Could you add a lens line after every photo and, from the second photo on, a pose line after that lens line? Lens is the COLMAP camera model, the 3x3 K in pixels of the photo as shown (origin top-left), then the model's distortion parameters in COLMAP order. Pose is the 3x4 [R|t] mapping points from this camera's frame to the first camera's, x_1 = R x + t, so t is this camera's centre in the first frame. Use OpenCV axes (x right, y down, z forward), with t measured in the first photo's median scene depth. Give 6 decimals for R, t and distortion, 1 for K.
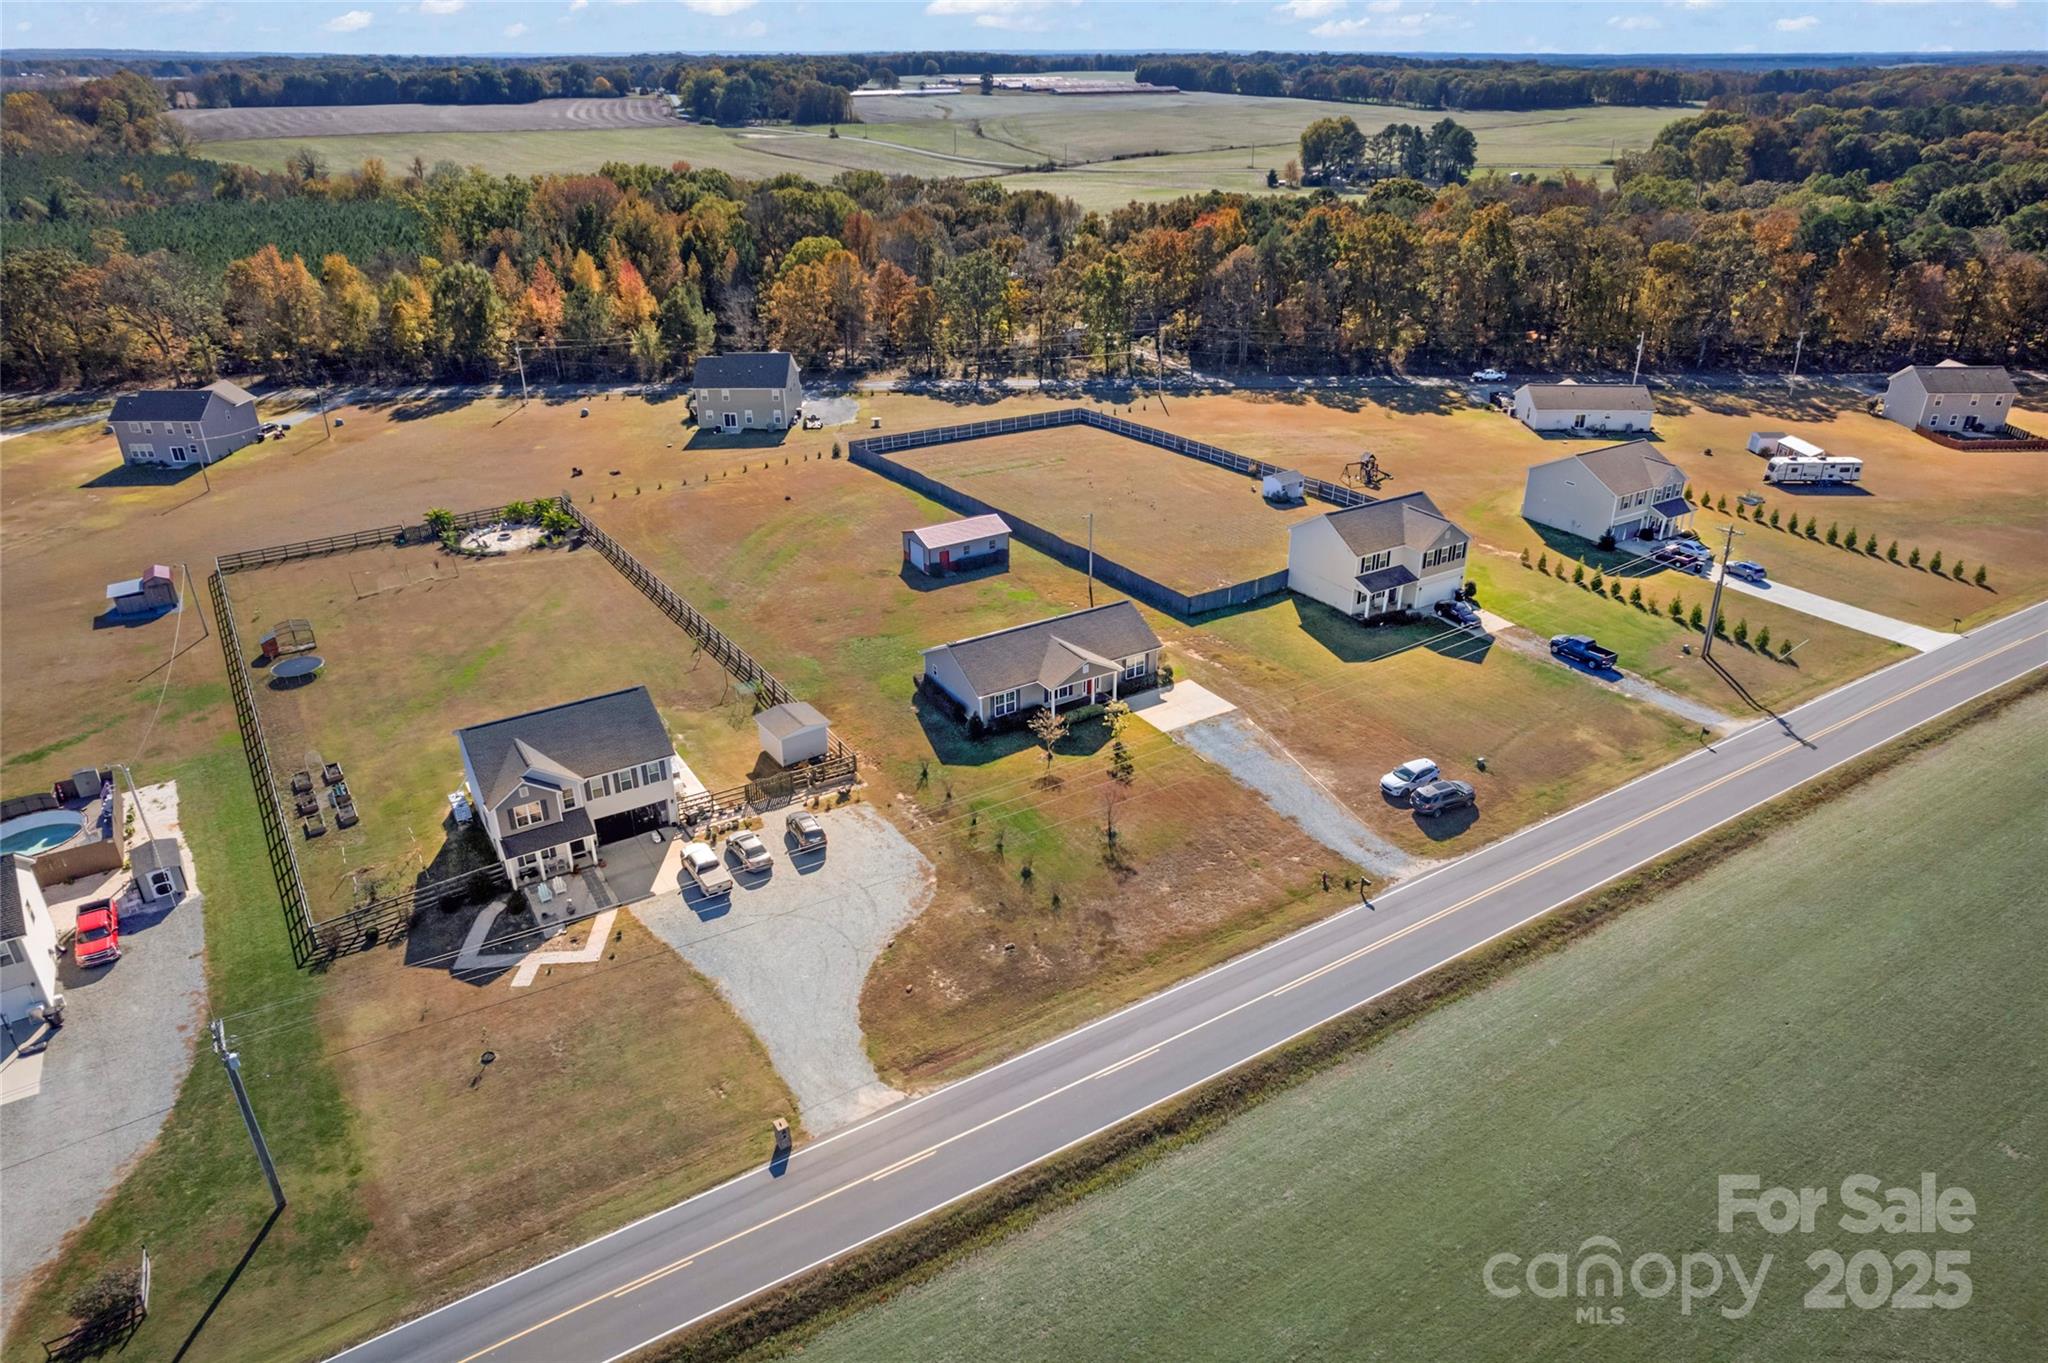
lens RADIAL K [[1315.3, 0, 1046.7], [0, 1315.3, 687.7], [0, 0, 1]] dist [-0.082543, 0.074678]
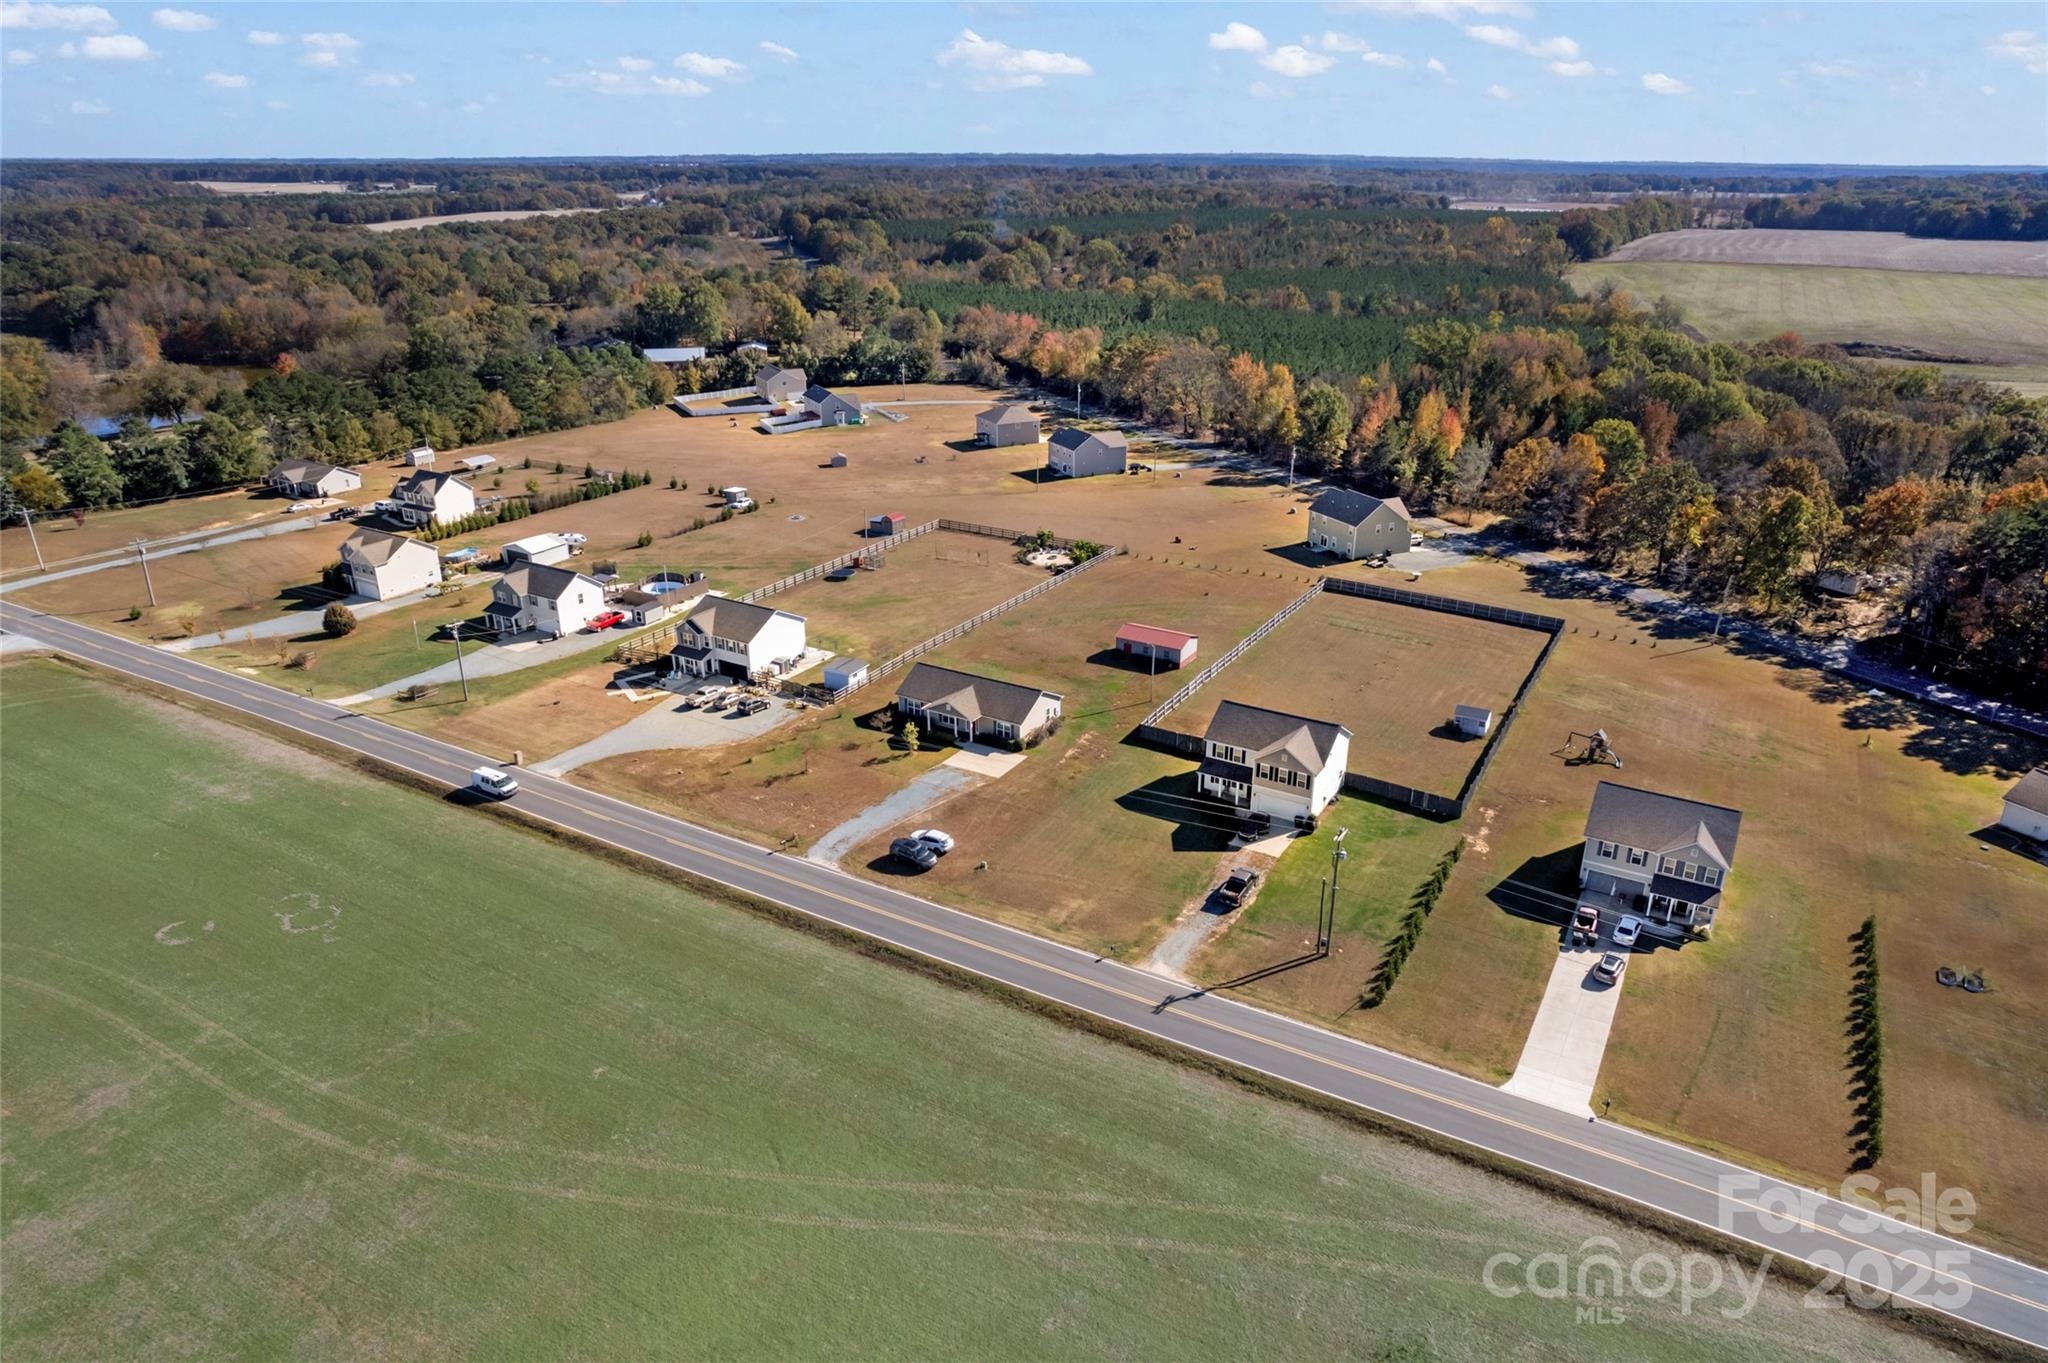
lens RADIAL K [[1315.3, 0, 1046.7], [0, 1315.3, 687.7], [0, 0, 1]] dist [-0.082543, 0.074678]
pose [[0.459187, 0.340226, -0.820606, 1.114112], [-0.397785, 0.904714, 0.152509, -0.263422], [0.794301, 0.256394, 0.550770, 0.242141]]
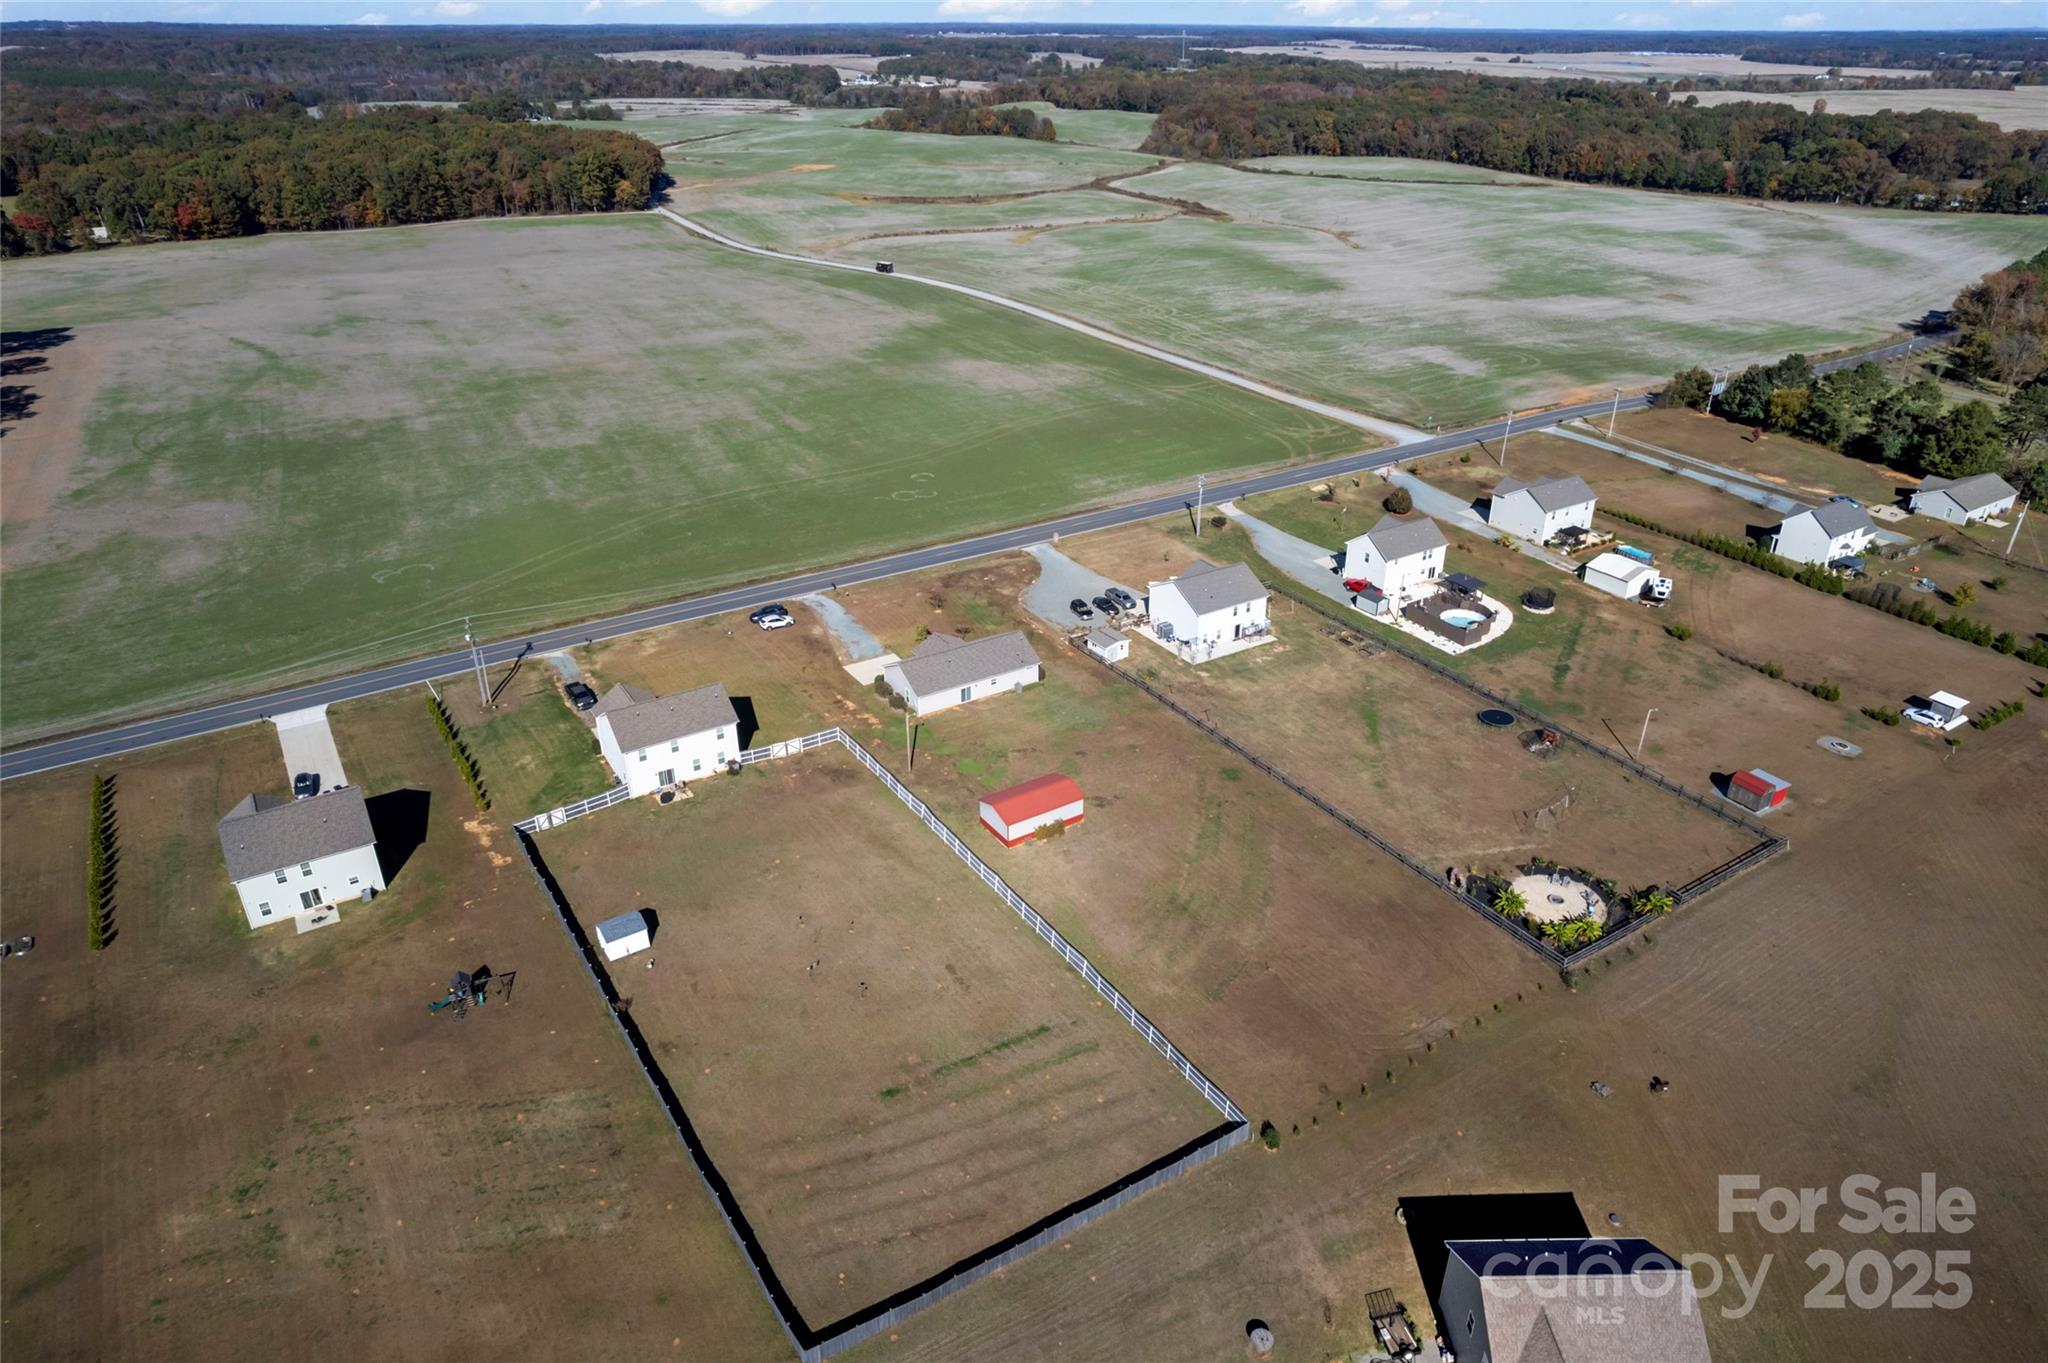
lens RADIAL K [[1312.2, 0, 1038.4], [0, 1312.2, 684.4], [0, 0, 1]] dist [-0.077276, 0.074918]
pose [[-0.999996, -0.002007, 0.001899, -0.089637], [0.000342, 0.592074, 0.805883, -1.140589], [-0.002742, 0.805881, -0.592071, 1.765408]]
